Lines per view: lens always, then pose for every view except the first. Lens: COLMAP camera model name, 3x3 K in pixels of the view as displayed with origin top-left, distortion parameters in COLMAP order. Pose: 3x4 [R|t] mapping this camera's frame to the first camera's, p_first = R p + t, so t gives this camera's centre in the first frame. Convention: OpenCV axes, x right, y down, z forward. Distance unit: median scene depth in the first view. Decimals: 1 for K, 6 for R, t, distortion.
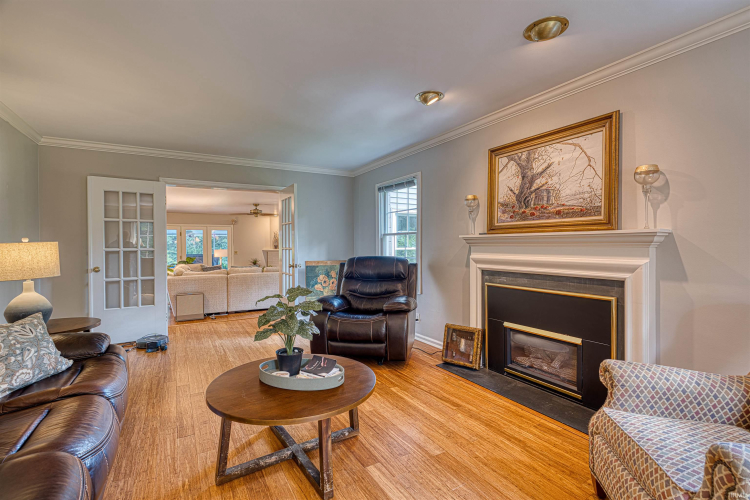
lens RADIAL K [[346.0, 0, 375.5], [0, 346.0, 250.4], [0, 0, 1]] dist [-0.001062, -0.000191]
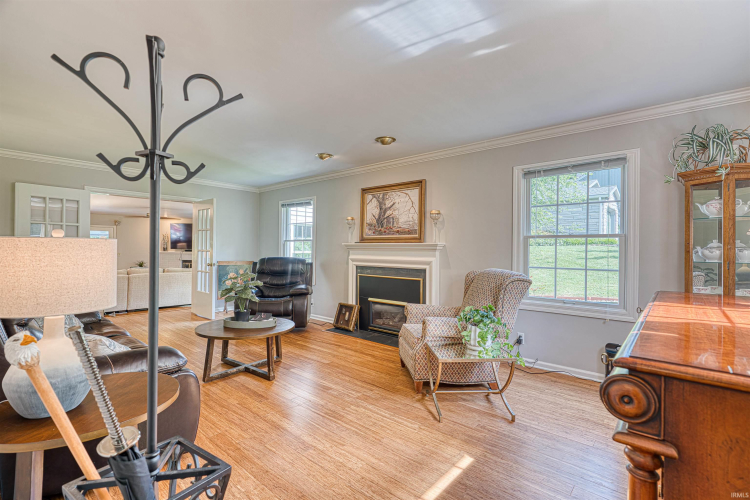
lens RADIAL K [[346.0, 0, 374.5], [0, 346.0, 249.0], [0, 0, 1]] dist [-0.001062, -0.000191]
pose [[0.948515, 0.015033, 0.316376, -0.113261], [-0.009493, 0.999774, -0.019045, 0.010527], [-0.316591, 0.015061, 0.948443, -0.532150]]
